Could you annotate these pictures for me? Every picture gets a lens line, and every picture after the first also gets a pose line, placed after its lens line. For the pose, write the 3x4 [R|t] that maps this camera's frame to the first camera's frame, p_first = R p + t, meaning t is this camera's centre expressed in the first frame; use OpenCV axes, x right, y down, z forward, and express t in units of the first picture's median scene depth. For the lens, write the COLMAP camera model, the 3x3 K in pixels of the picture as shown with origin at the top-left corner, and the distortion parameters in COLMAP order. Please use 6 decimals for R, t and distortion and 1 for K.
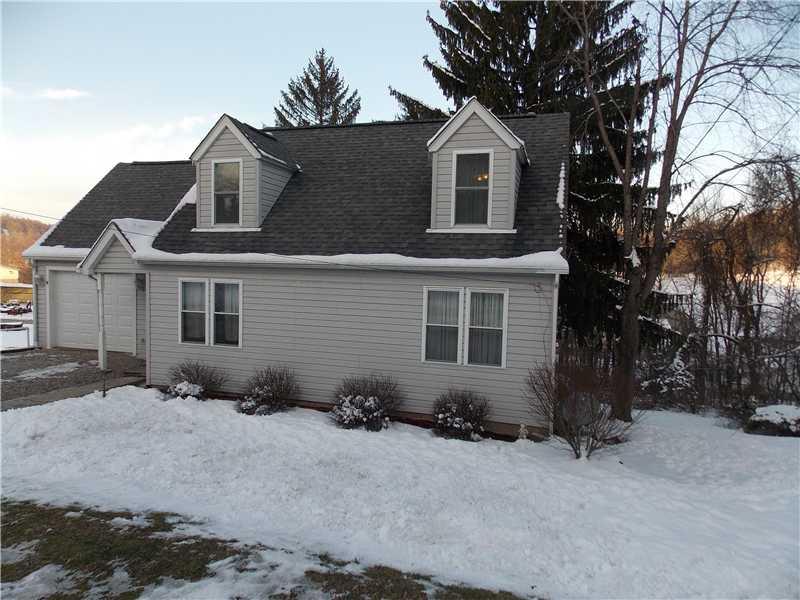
lens RADIAL K [[539.2, 0, 400.0], [0, 539.2, 300.0], [0, 0, 1]] dist [-0.004775, 0.000196]
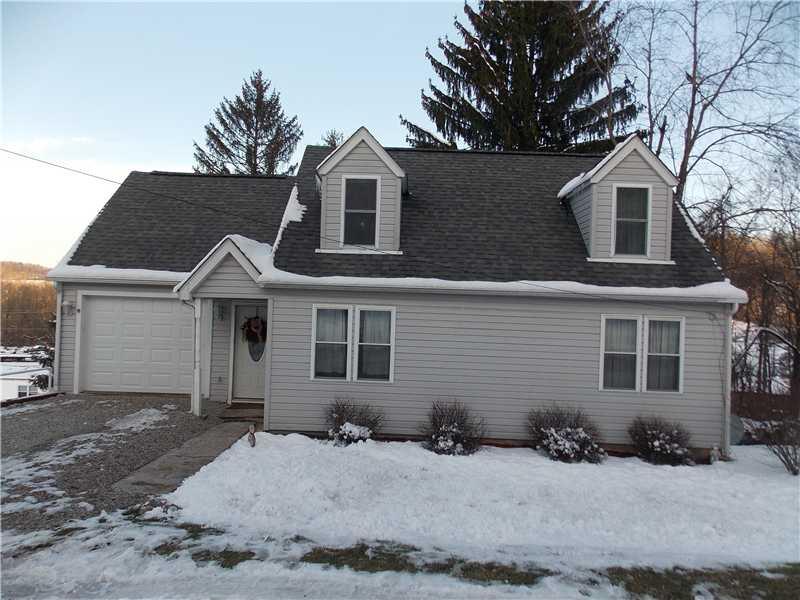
lens RADIAL K [[539.2, 0, 400.0], [0, 539.2, 300.0], [0, 0, 1]] dist [-0.004775, 0.000196]
pose [[0.963039, 0.010442, 0.269161, -0.563532], [0.006329, 0.998095, -0.061366, 0.006825], [-0.269289, 0.060802, 0.961138, 0.130094]]
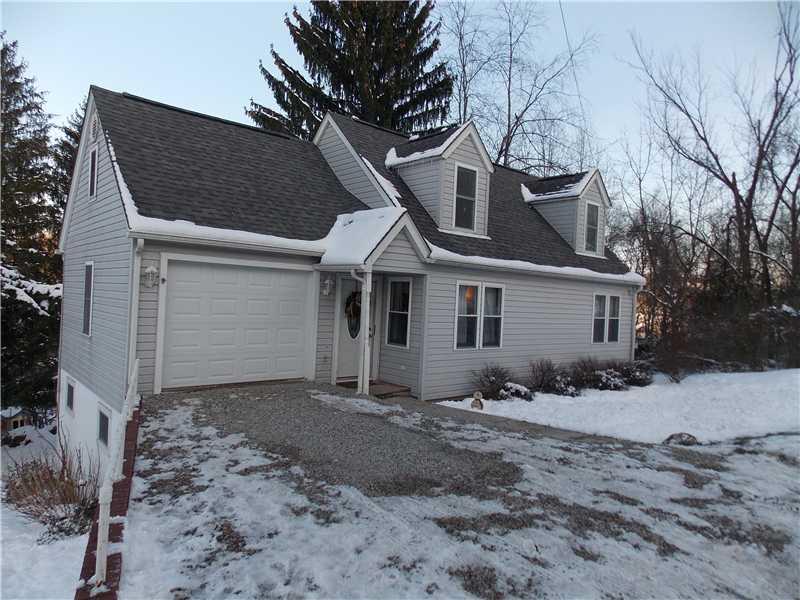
lens RADIAL K [[539.2, 0, 400.0], [0, 539.2, 300.0], [0, 0, 1]] dist [-0.004775, 0.000196]
pose [[0.538081, -0.002282, 0.842890, -1.398808], [0.016855, 0.999826, -0.008053, -0.001460], [-0.842724, 0.018540, 0.538026, 0.632489]]
